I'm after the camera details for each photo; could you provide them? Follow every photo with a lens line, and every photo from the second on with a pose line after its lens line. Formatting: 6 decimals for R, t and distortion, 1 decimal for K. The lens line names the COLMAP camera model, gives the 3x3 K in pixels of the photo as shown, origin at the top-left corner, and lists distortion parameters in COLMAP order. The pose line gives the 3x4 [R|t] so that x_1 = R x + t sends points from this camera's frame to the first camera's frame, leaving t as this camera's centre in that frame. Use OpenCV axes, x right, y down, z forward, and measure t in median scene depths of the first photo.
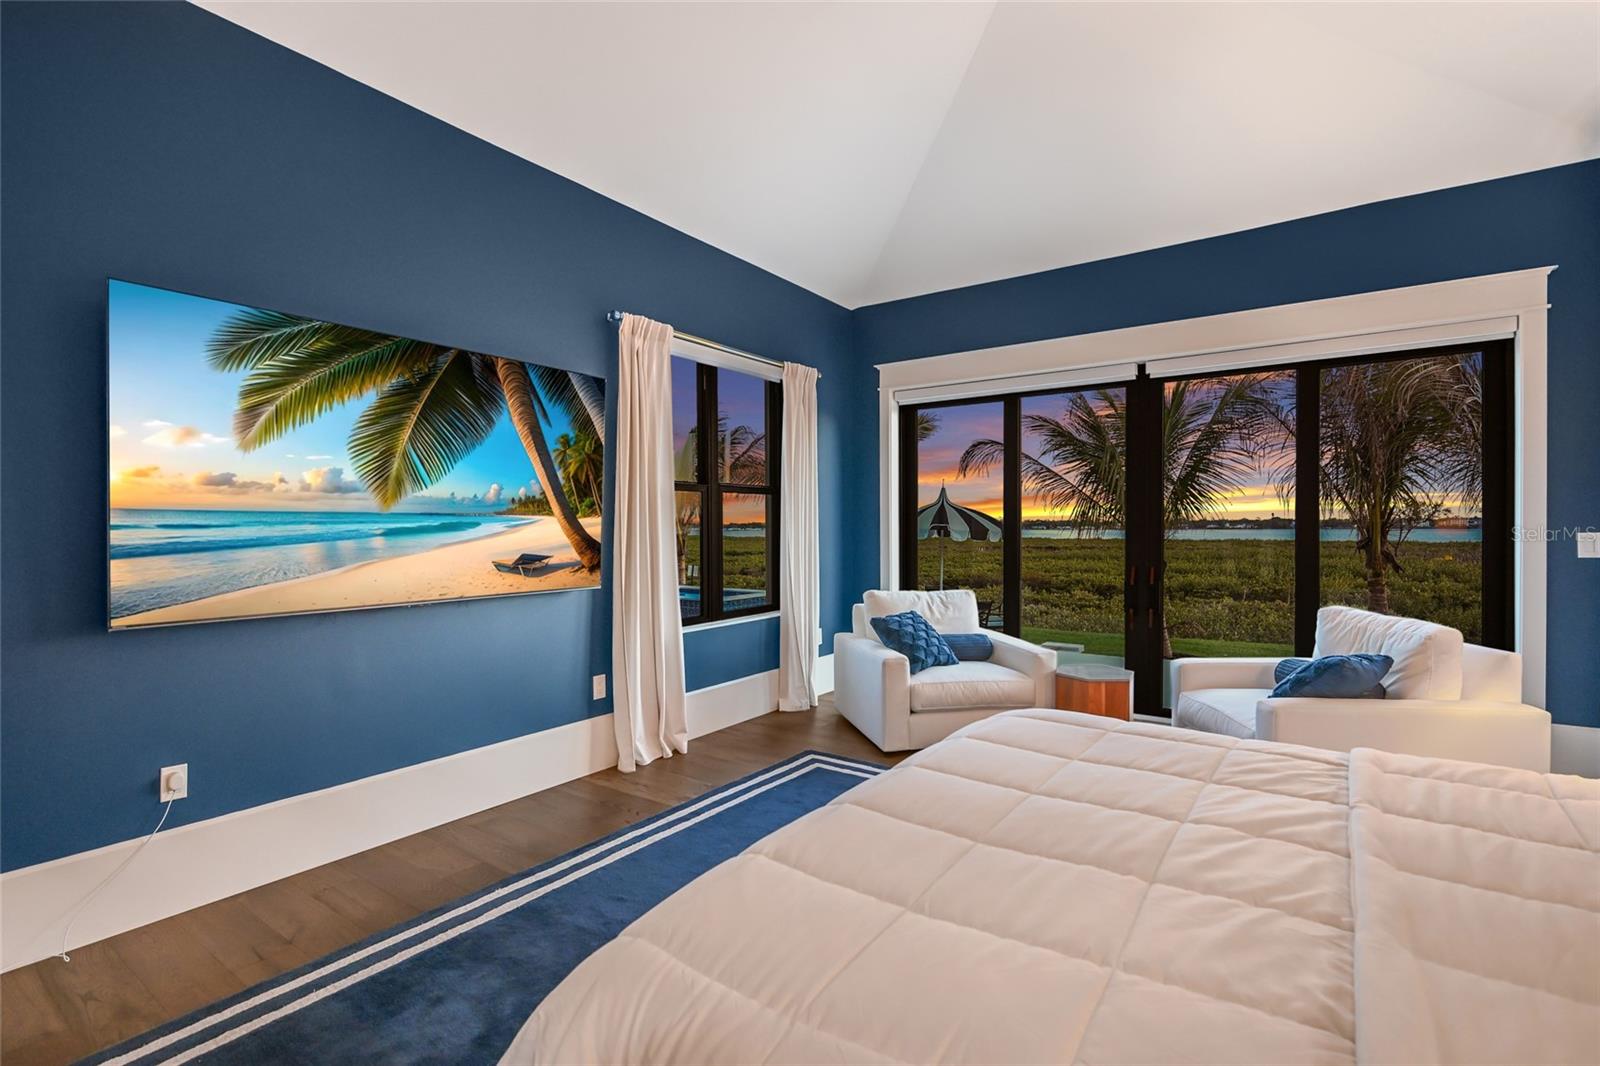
lens RADIAL K [[745.7, 0, 796.0], [0, 745.7, 536.8], [0, 0, 1]] dist [0.010297, -0.000444]
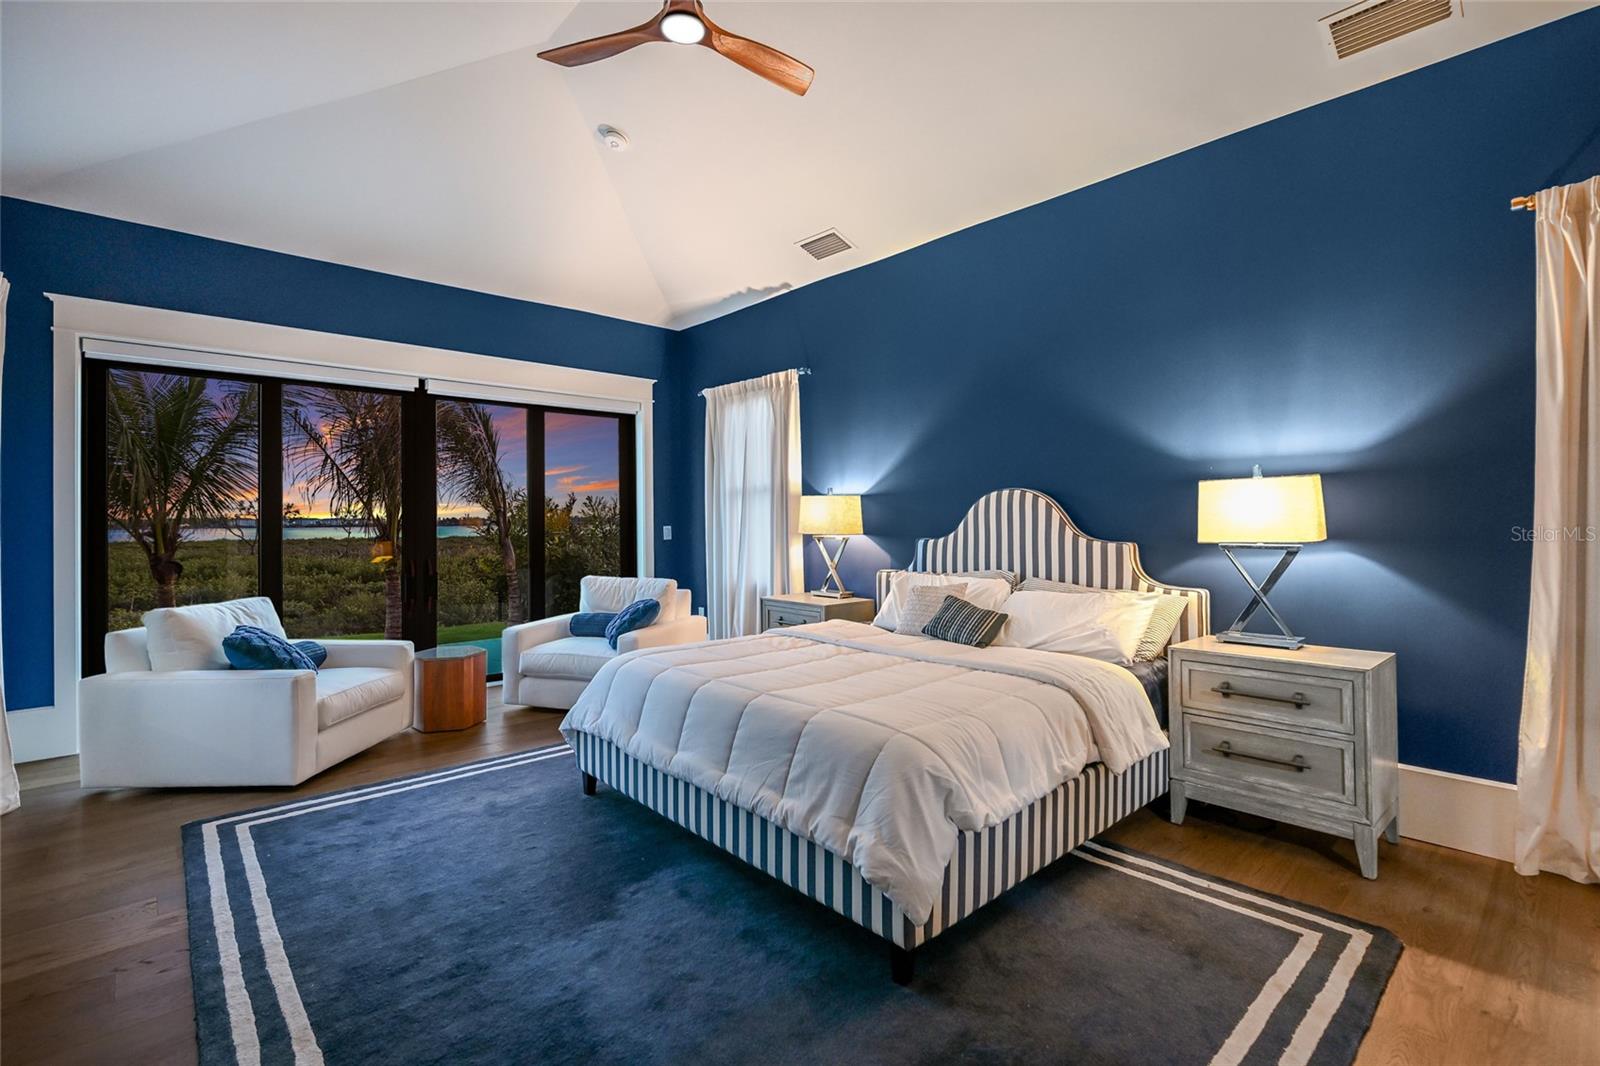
lens RADIAL K [[745.7, 0, 799.8], [0, 745.7, 519.4], [0, 0, 1]] dist [0.010297, -0.000444]
pose [[0.228500, 0.004326, 0.973534, -0.470967], [0.017760, 0.999805, -0.008611, -0.000850], [-0.973382, 0.019257, 0.228379, 0.182781]]
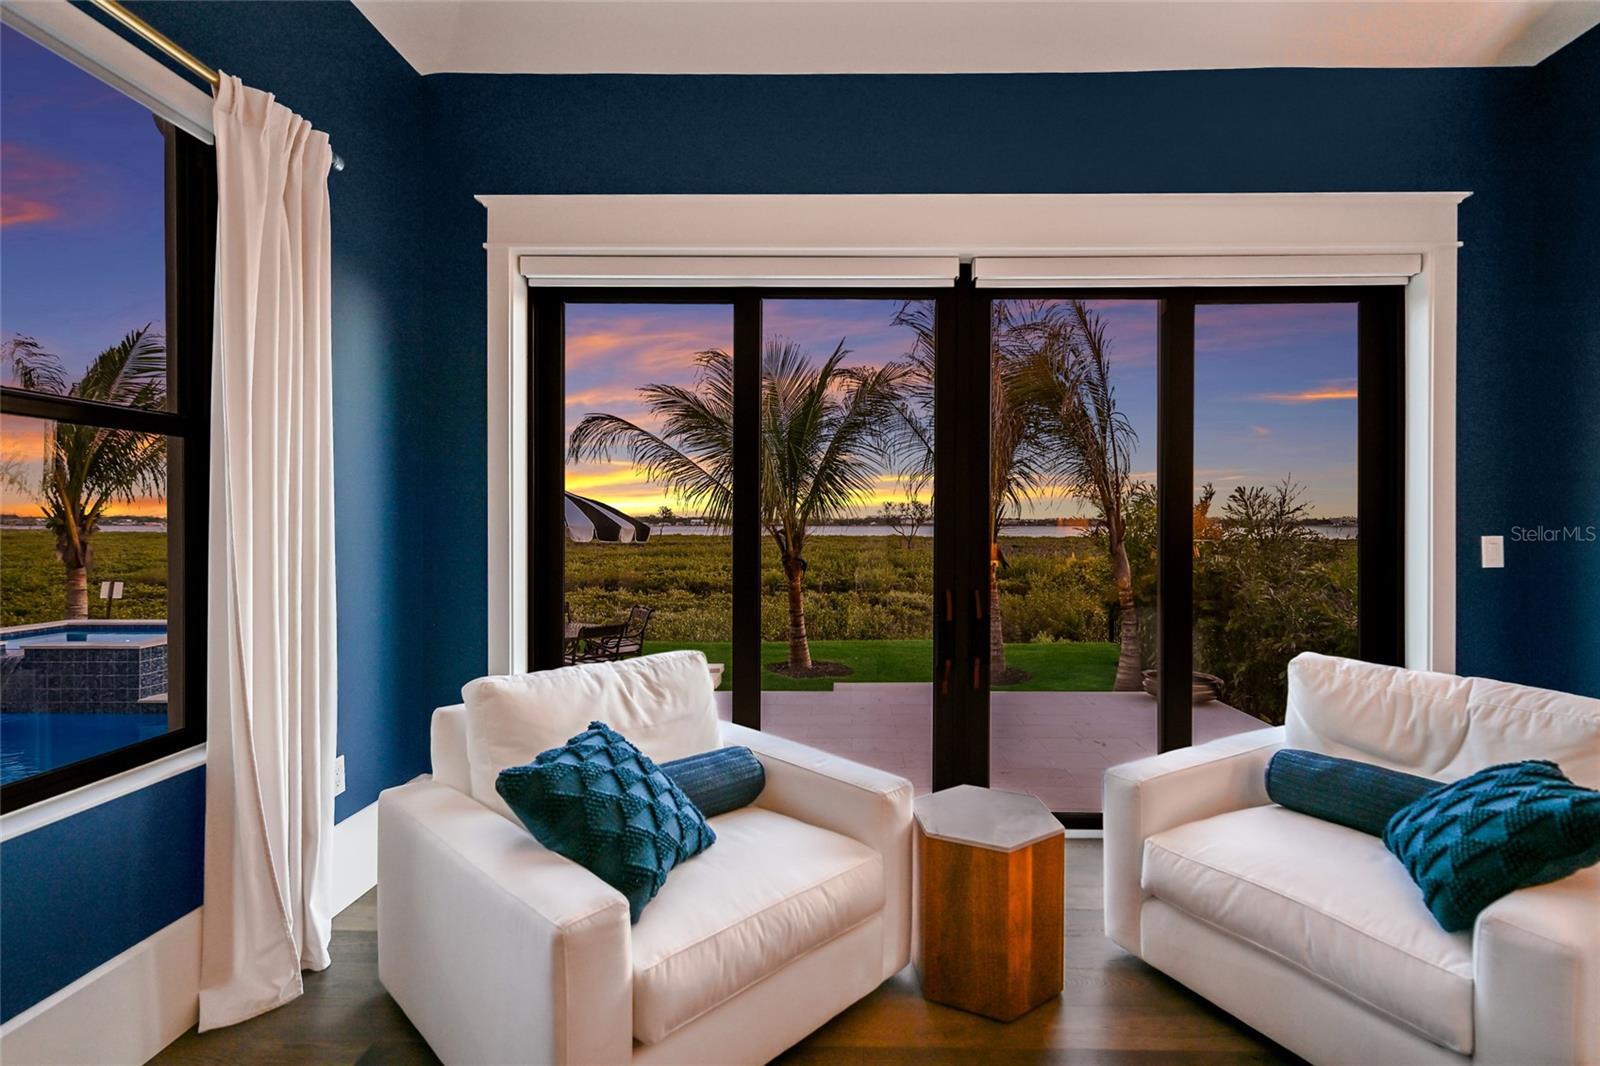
lens RADIAL K [[745.7, 0, 840.1], [0, 745.7, 527.3], [0, 0, 1]] dist [0.010297, -0.000444]
pose [[0.822209, 0.001922, 0.569182, 0.025320], [0.002752, 0.999969, -0.007351, -0.007859], [-0.569179, 0.007610, 0.822179, 0.521126]]
